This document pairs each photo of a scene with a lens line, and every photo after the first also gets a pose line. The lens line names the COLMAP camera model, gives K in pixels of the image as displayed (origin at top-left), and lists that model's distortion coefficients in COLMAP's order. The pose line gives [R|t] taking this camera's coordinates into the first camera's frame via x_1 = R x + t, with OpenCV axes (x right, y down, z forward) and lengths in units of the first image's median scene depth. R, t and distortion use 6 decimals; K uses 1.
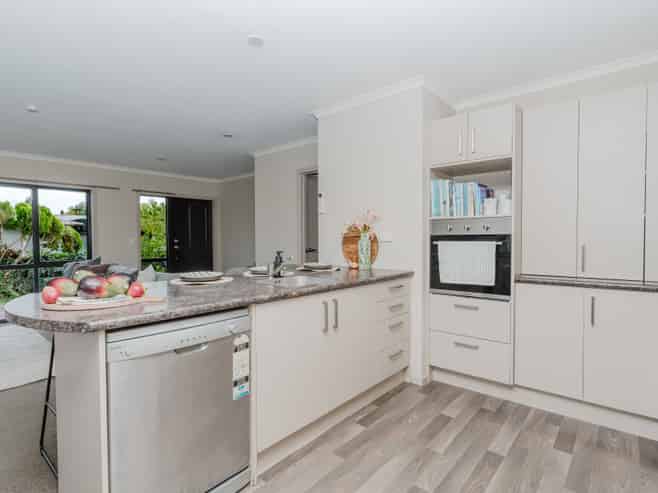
lens RADIAL K [[354.0, 0, 329.0], [0, 354.0, 246.5], [0, 0, 1]] dist [-0.026844, 0.000156]
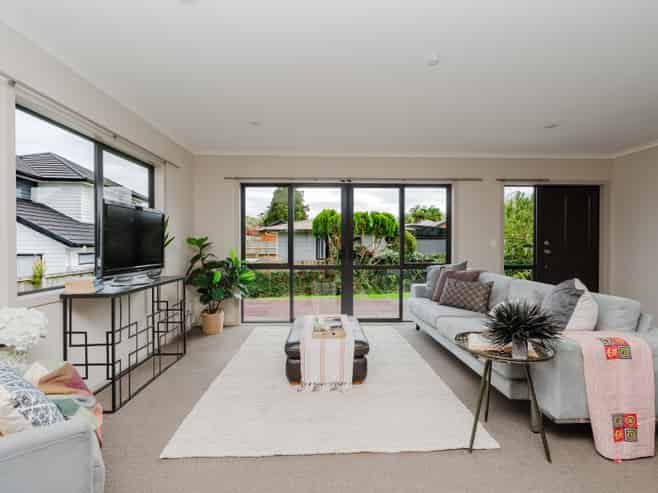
lens RADIAL K [[306.1, 0, 329.0], [0, 306.1, 246.5], [0, 0, 1]] dist [0.000005, 0.000000]
pose [[0.671635, 0.009588, -0.740820, -0.260602], [-0.017807, 0.999836, -0.003204, 0.001415], [0.740668, 0.015343, 0.671696, 0.209870]]
